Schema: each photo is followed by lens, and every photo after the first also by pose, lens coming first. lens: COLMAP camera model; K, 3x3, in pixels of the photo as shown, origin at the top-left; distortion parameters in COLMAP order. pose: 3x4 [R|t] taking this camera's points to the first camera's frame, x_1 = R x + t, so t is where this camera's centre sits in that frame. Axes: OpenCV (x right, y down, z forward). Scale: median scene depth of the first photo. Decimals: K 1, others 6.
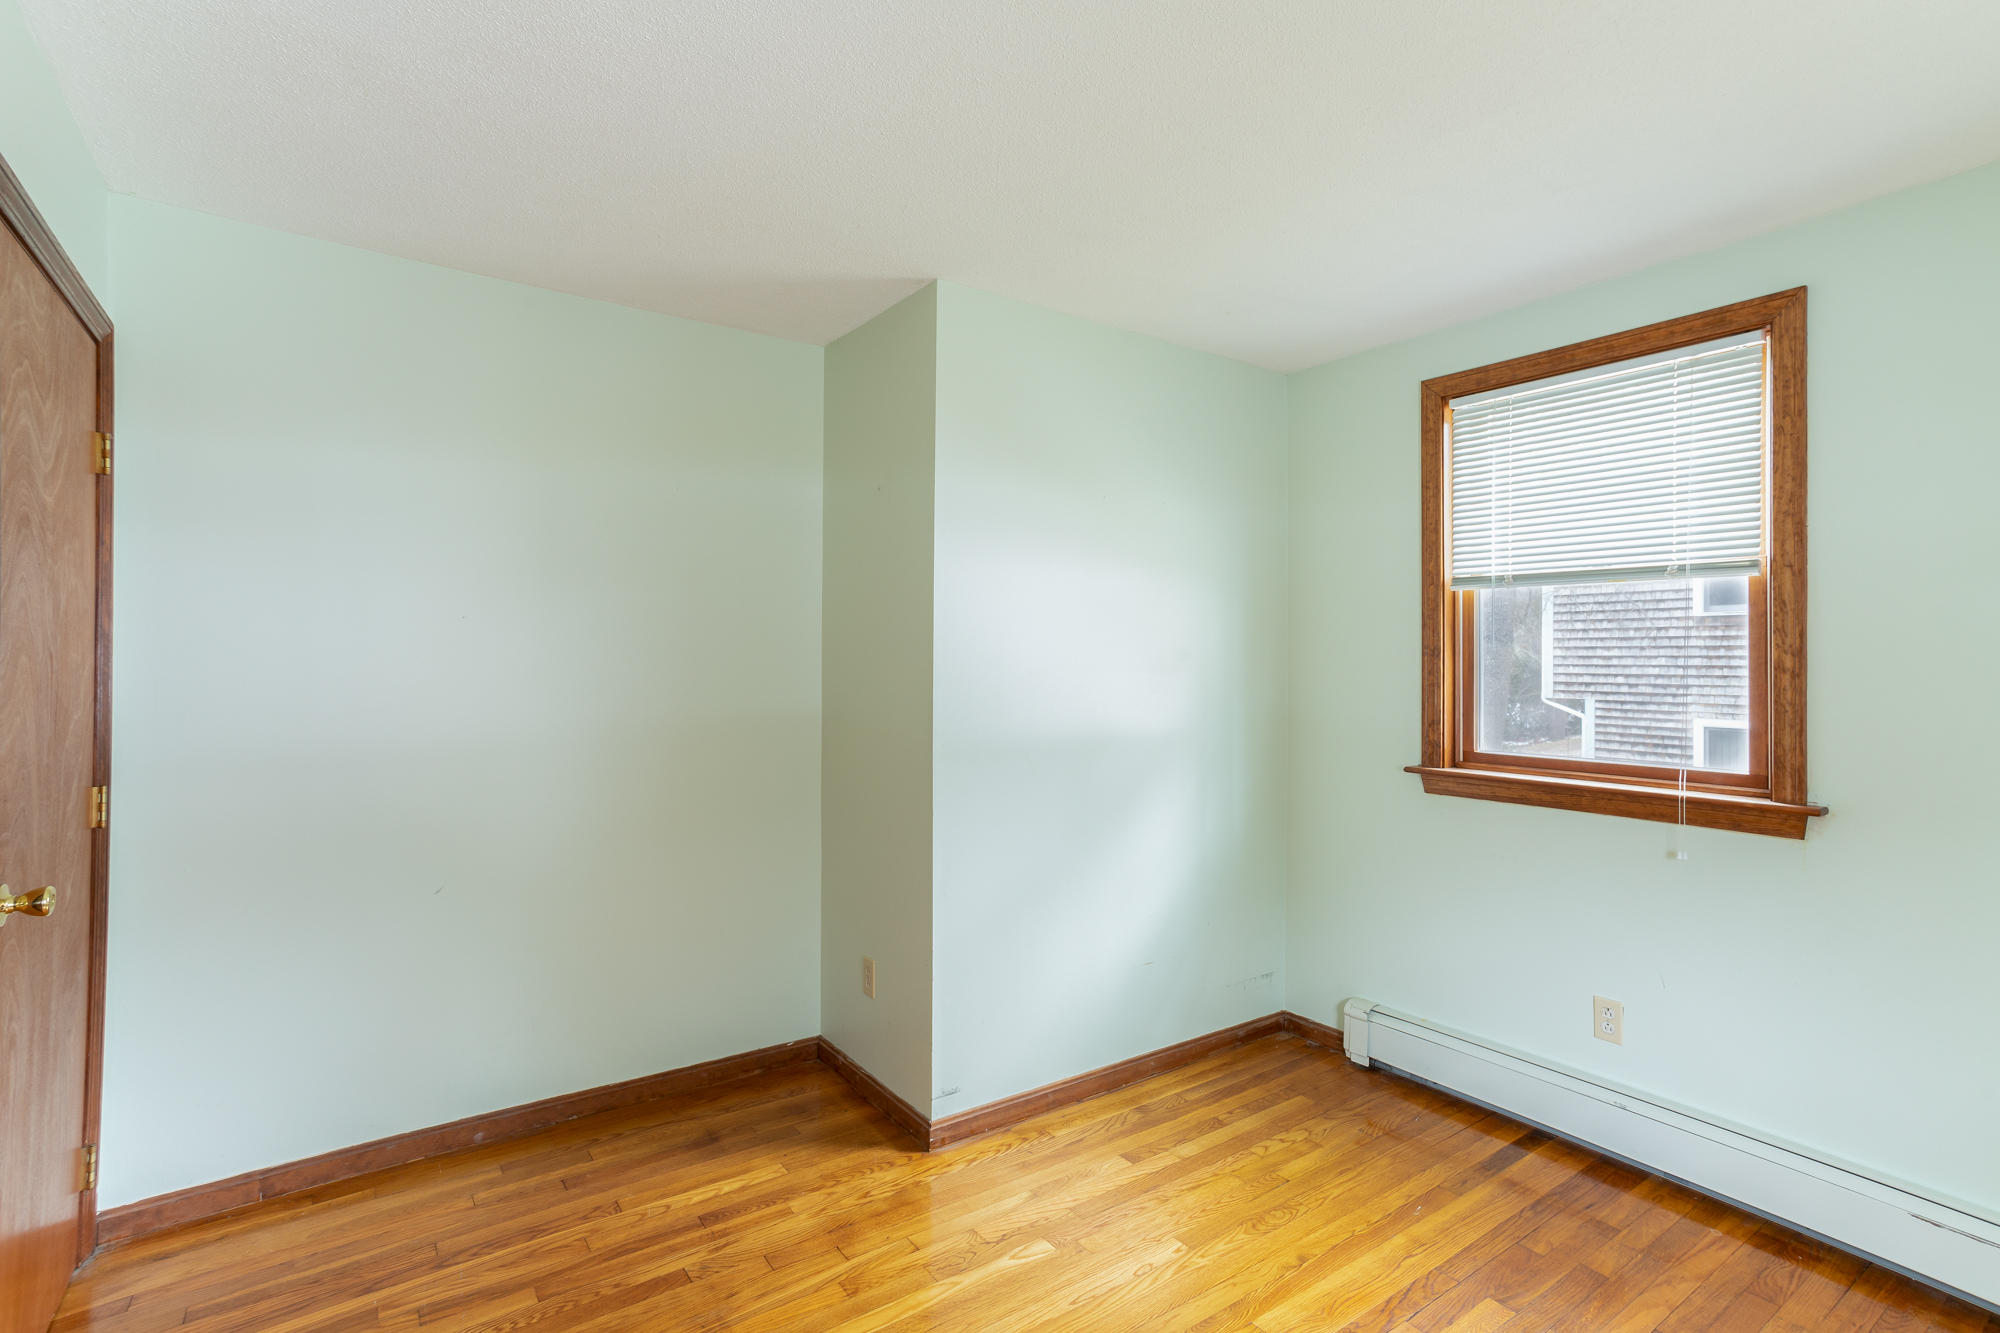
lens RADIAL K [[979.4, 0, 995.6], [0, 979.4, 655.8], [0, 0, 1]] dist [-0.034379, 0.039796]
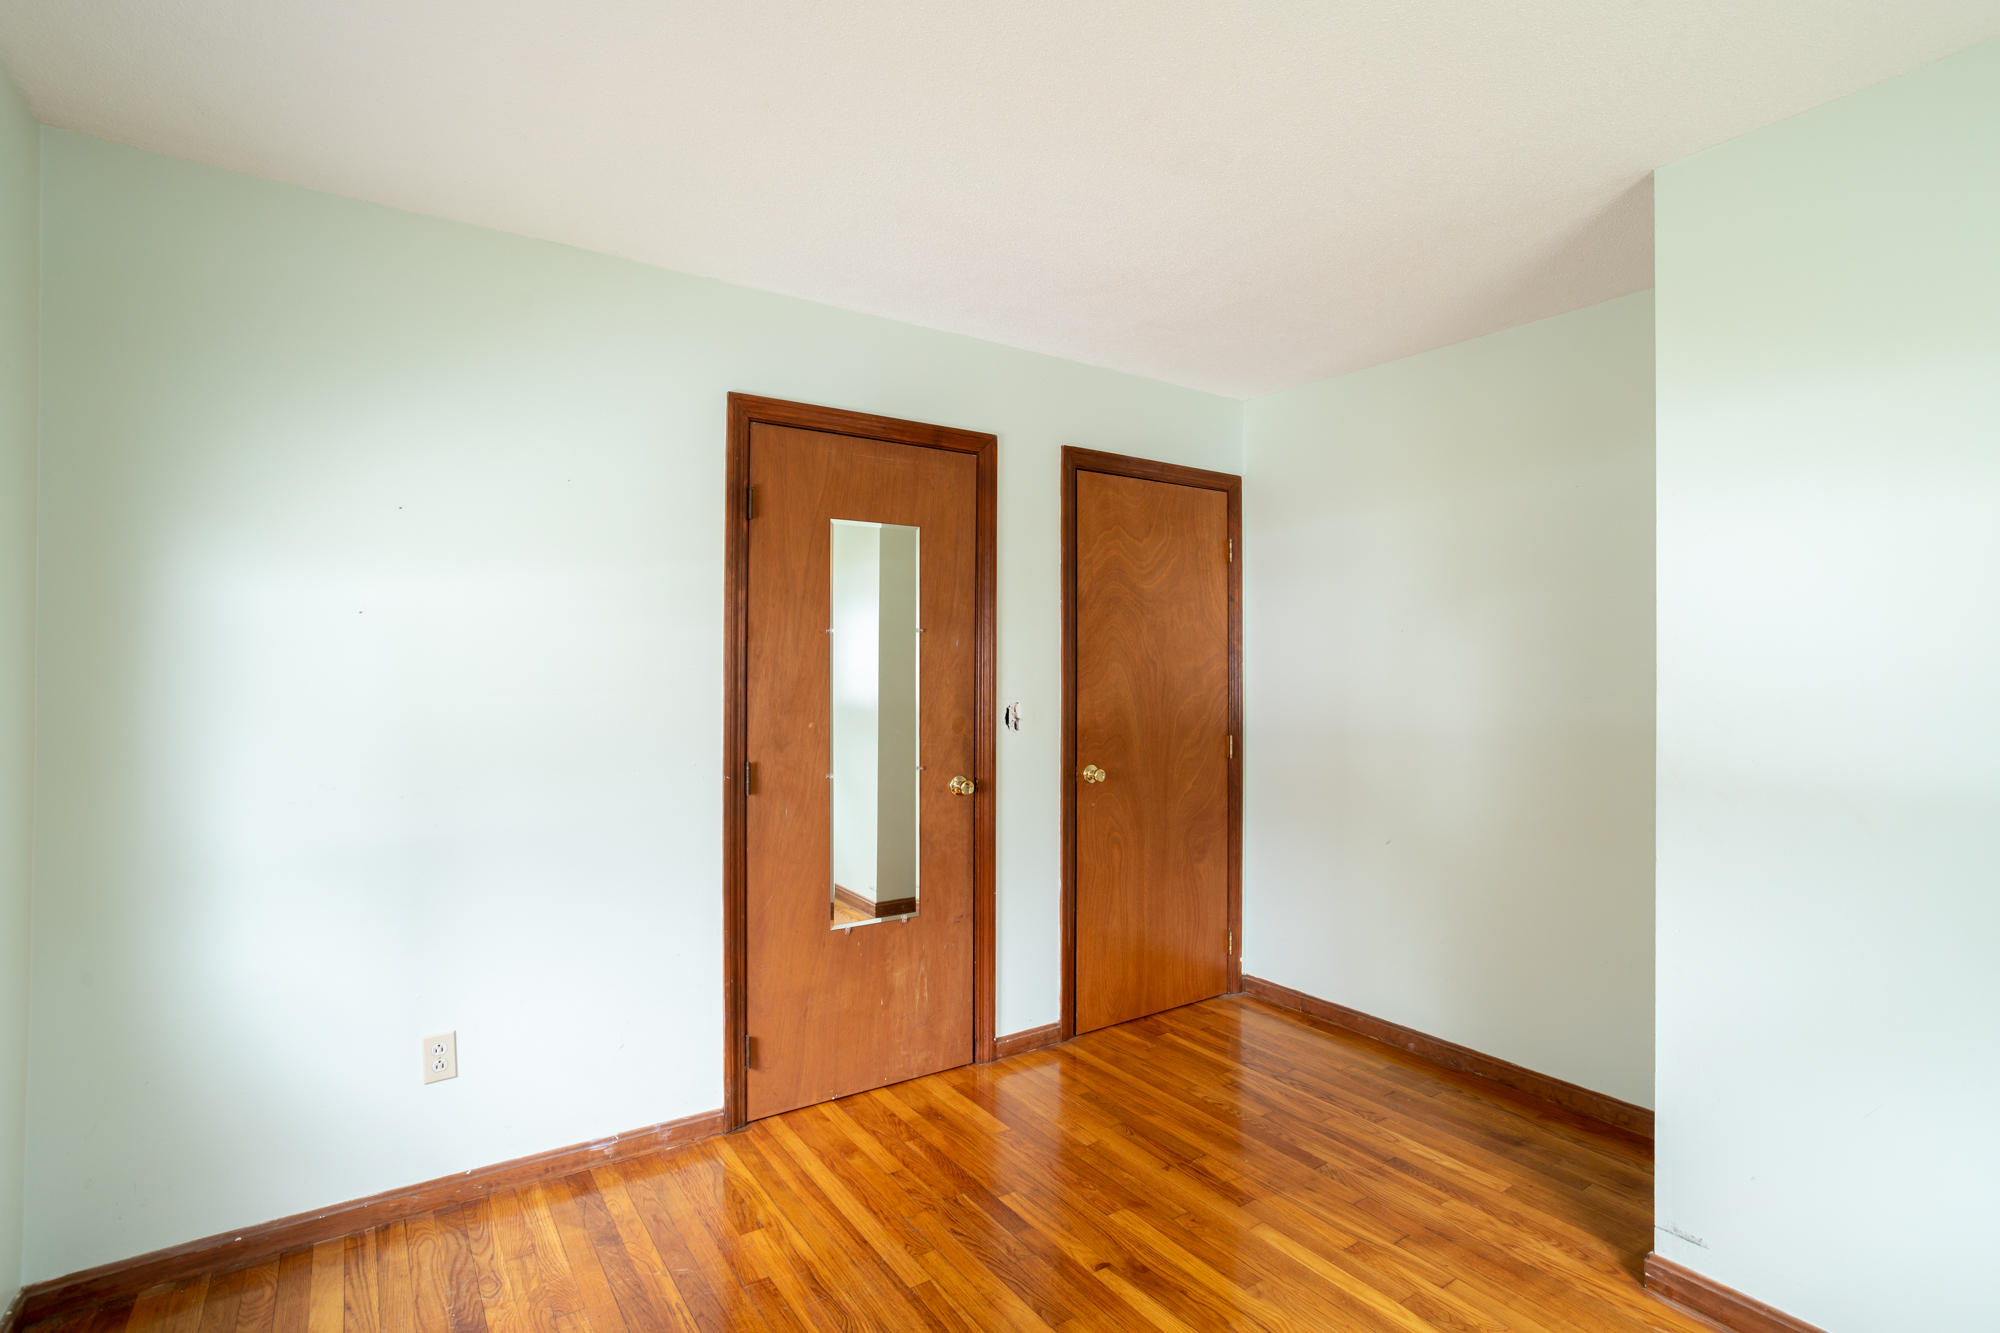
lens RADIAL K [[979.7, 0, 985.8], [0, 979.7, 663.9], [0, 0, 1]] dist [-0.030641, 0.030465]
pose [[-0.032585, -0.006957, -0.999445, 0.813003], [0.004744, 0.999963, -0.007115, 0.011678], [0.999458, -0.004974, -0.032551, 0.548842]]
